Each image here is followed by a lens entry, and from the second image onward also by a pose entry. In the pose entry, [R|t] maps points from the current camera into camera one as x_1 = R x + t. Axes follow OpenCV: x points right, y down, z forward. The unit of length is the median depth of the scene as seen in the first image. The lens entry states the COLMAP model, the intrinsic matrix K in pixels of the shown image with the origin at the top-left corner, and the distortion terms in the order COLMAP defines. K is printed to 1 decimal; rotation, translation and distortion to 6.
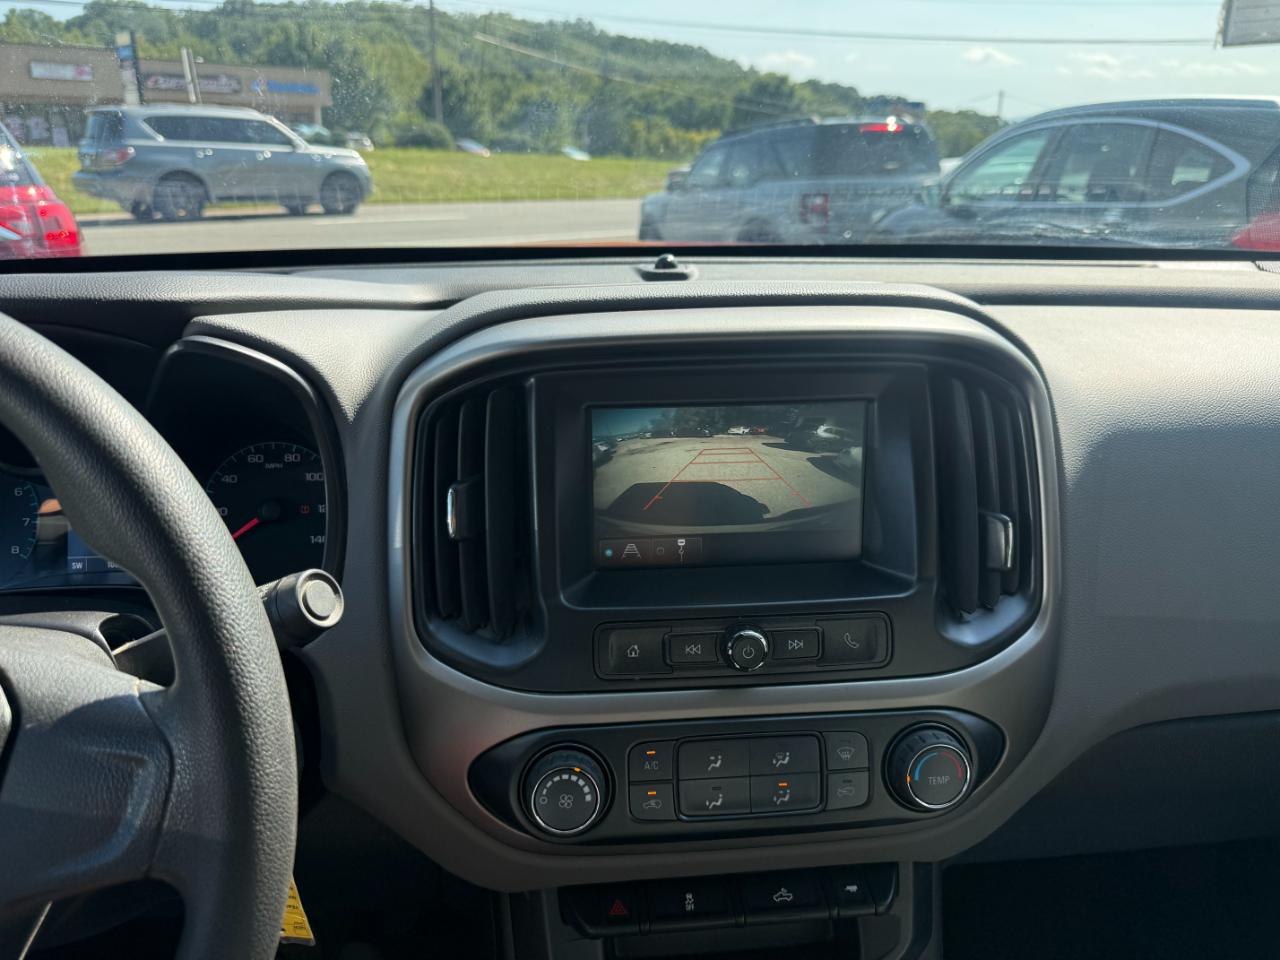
lens RADIAL K [[926.8, 0, 649.9], [0, 926.8, 457.5], [0, 0, 1]] dist [-0.028154, -0.000042]
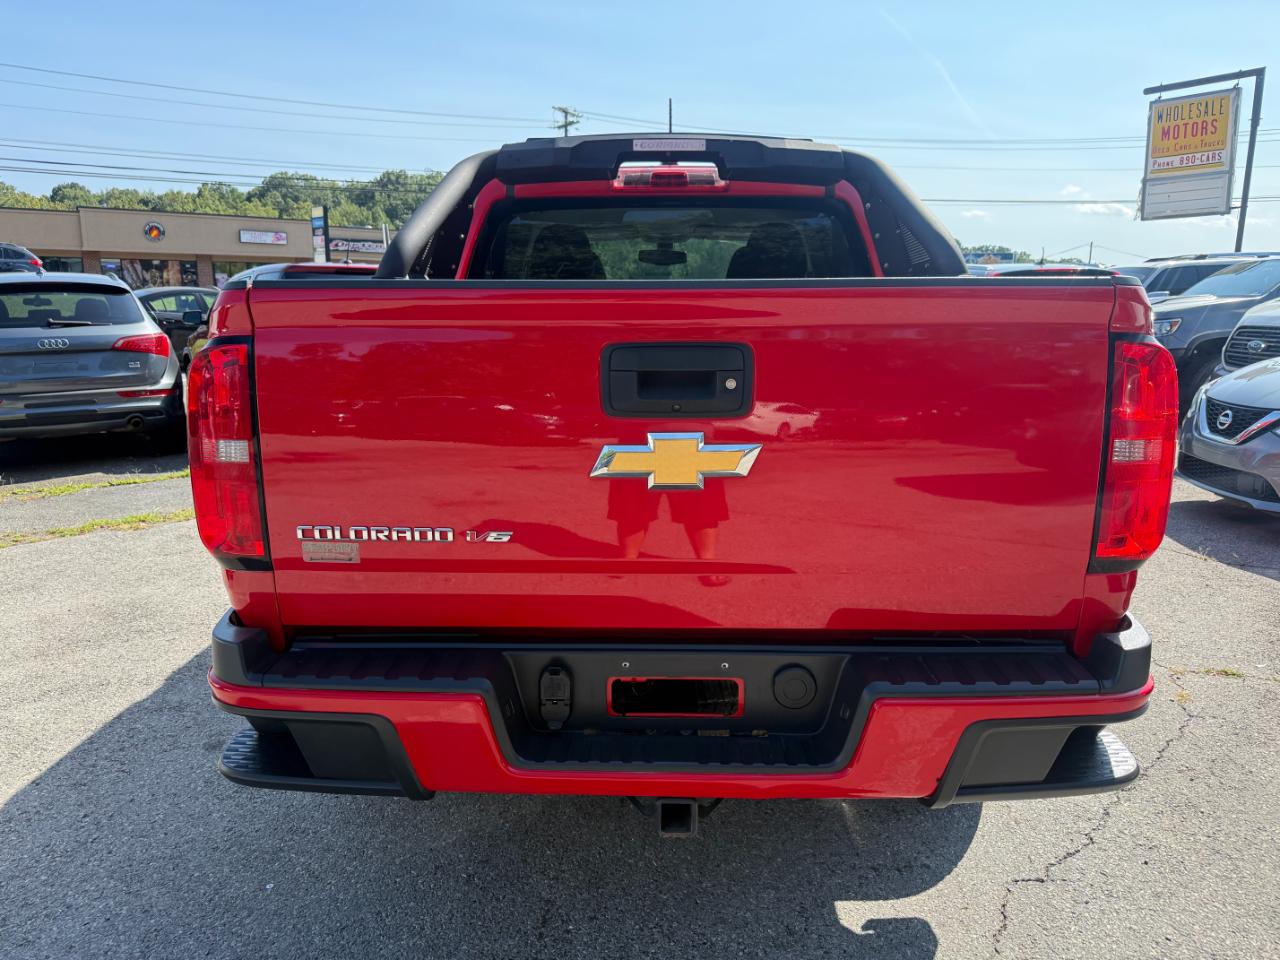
lens RADIAL K [[907.8, 0, 637.9], [0, 907.8, 480.1], [0, 0, 1]] dist [-0.004589, -0.006119]
pose [[0.991864, 0.017853, -0.126046, 0.010284], [-0.033604, 0.991717, -0.123968, 0.035590], [0.122789, 0.127195, 0.984248, -0.102222]]
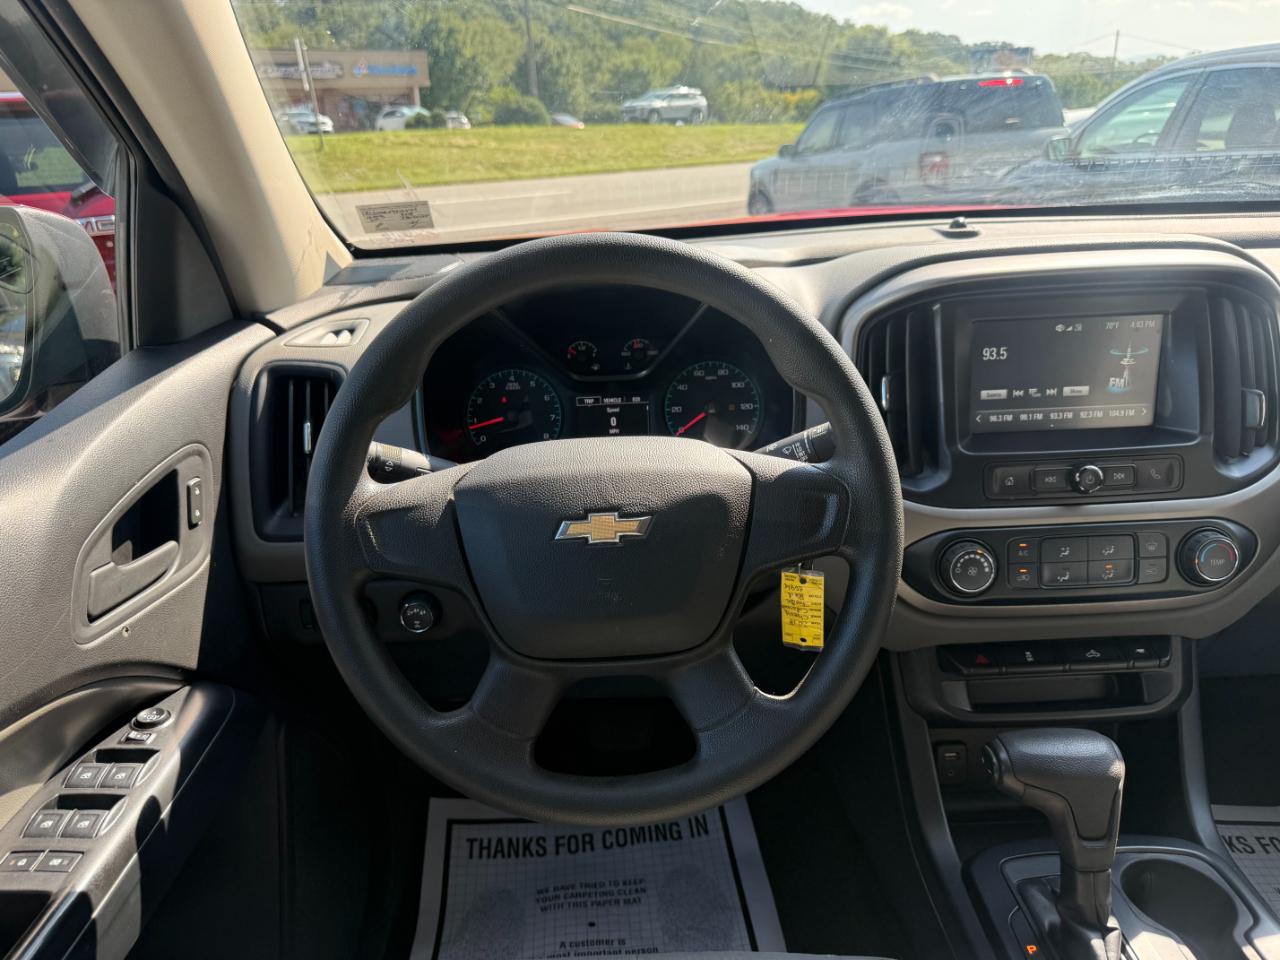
lens RADIAL K [[919.8, 0, 640.0], [0, 919.8, 480.0], [0, 0, 1]] dist [-0.023941, -0.004292]
pose [[0.993457, -0.009738, -0.113791, -0.004761], [0.016176, 0.998311, 0.055795, 0.001194], [0.113056, -0.057271, 0.991937, -0.006100]]
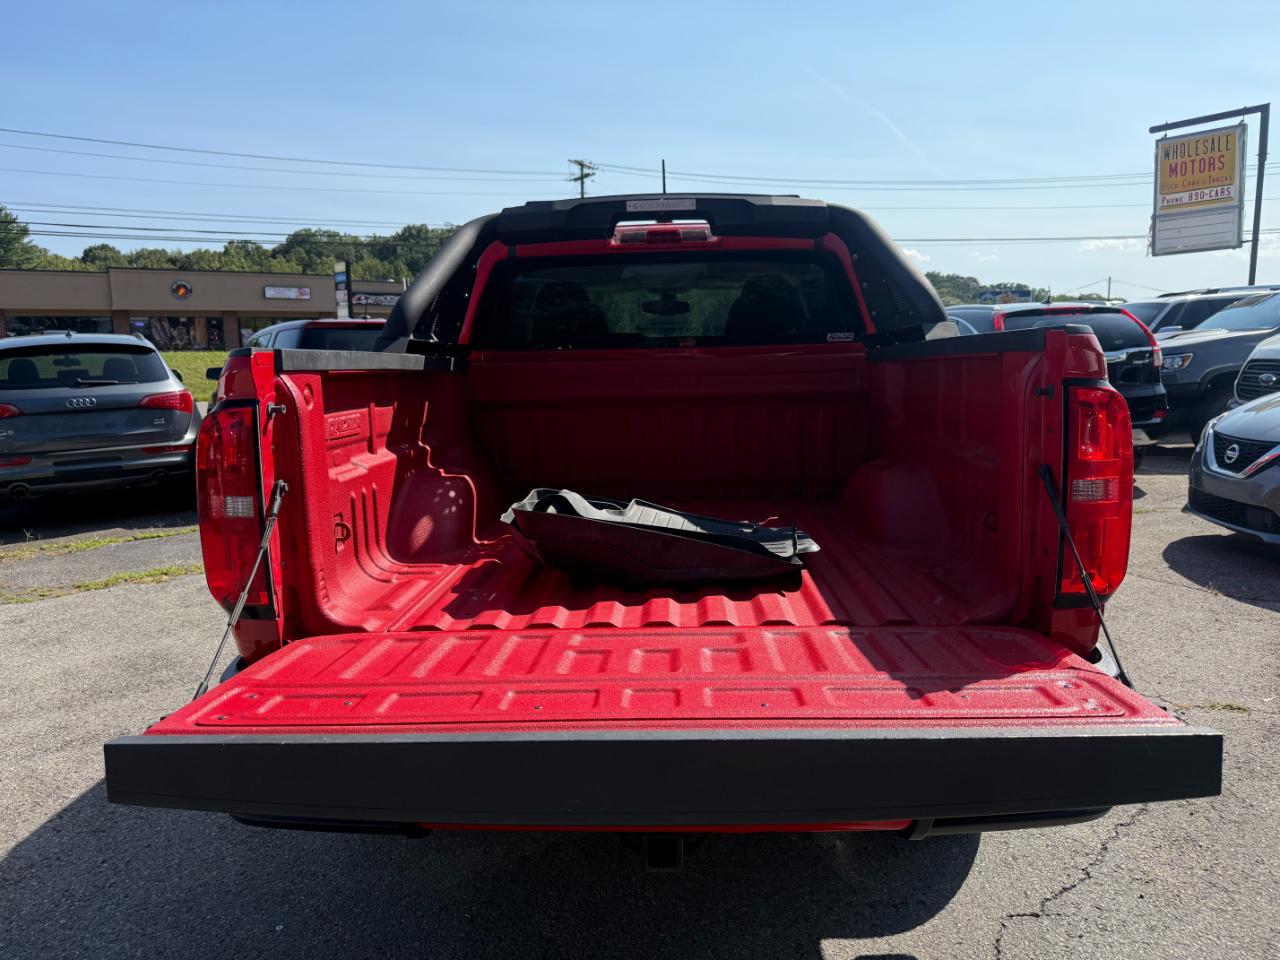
lens RADIAL K [[908.8, 0, 640.0], [0, 908.8, 480.0], [0, 0, 1]] dist [0.003242, -0.016782]
pose [[0.988896, -0.007824, -0.148400, 0.012393], [-0.017978, 0.984980, -0.171728, 0.035750], [0.147515, 0.172489, 0.973903, -0.104272]]
